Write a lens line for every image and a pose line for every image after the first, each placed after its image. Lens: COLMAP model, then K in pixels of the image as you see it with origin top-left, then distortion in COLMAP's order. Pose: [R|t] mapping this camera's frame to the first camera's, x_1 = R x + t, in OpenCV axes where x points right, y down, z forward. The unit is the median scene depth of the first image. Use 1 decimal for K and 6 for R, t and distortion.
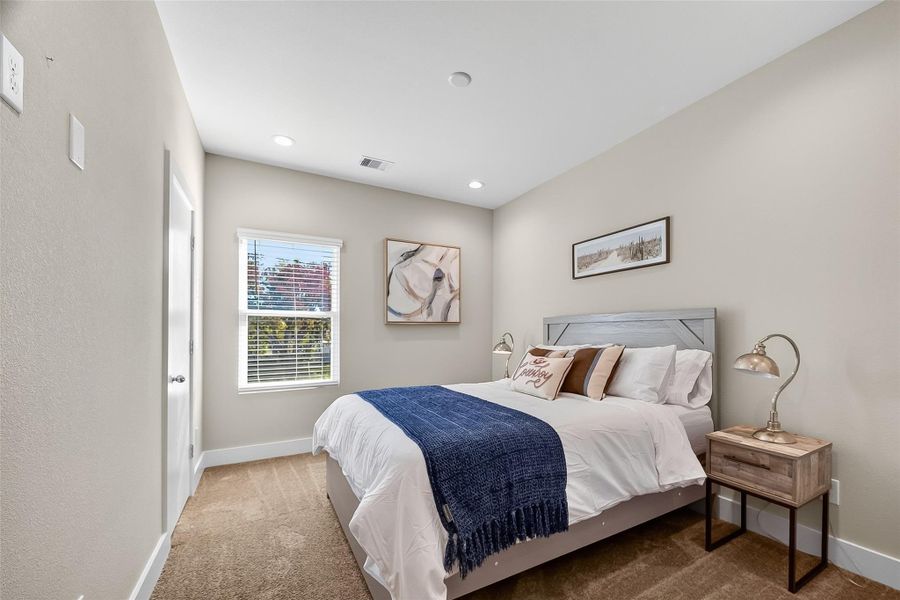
lens RADIAL K [[358.6, 0, 454.8], [0, 358.6, 330.5], [0, 0, 1]] dist [0.000013, 0.000153]
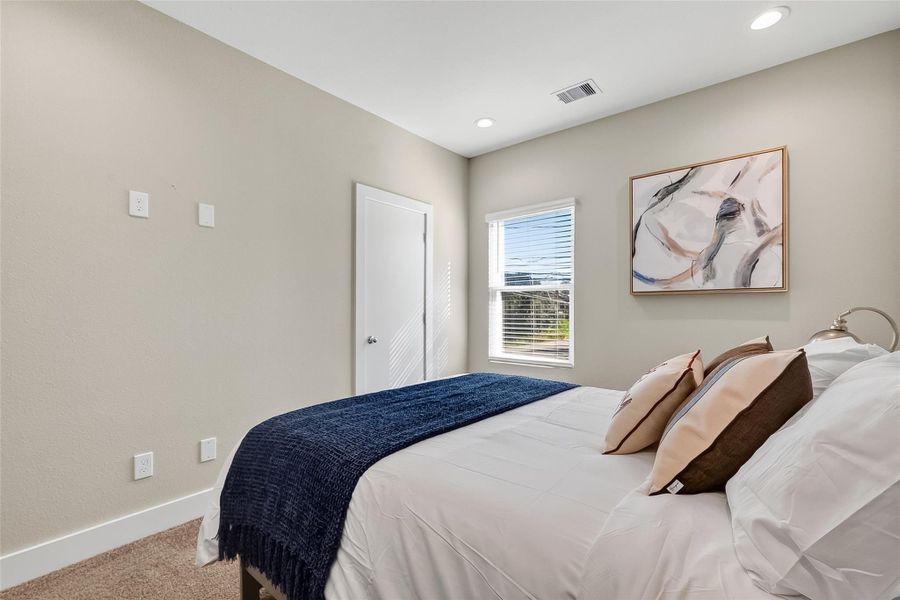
lens RADIAL K [[376.2, 0, 450.0], [0, 376.2, 300.0], [0, 0, 1]] dist [0.000171, 0.000116]
pose [[0.385343, -0.018274, -0.922592, 0.347571], [0.000702, 0.999809, -0.019511, 0.005402], [0.922773, 0.006871, 0.385282, 0.348335]]
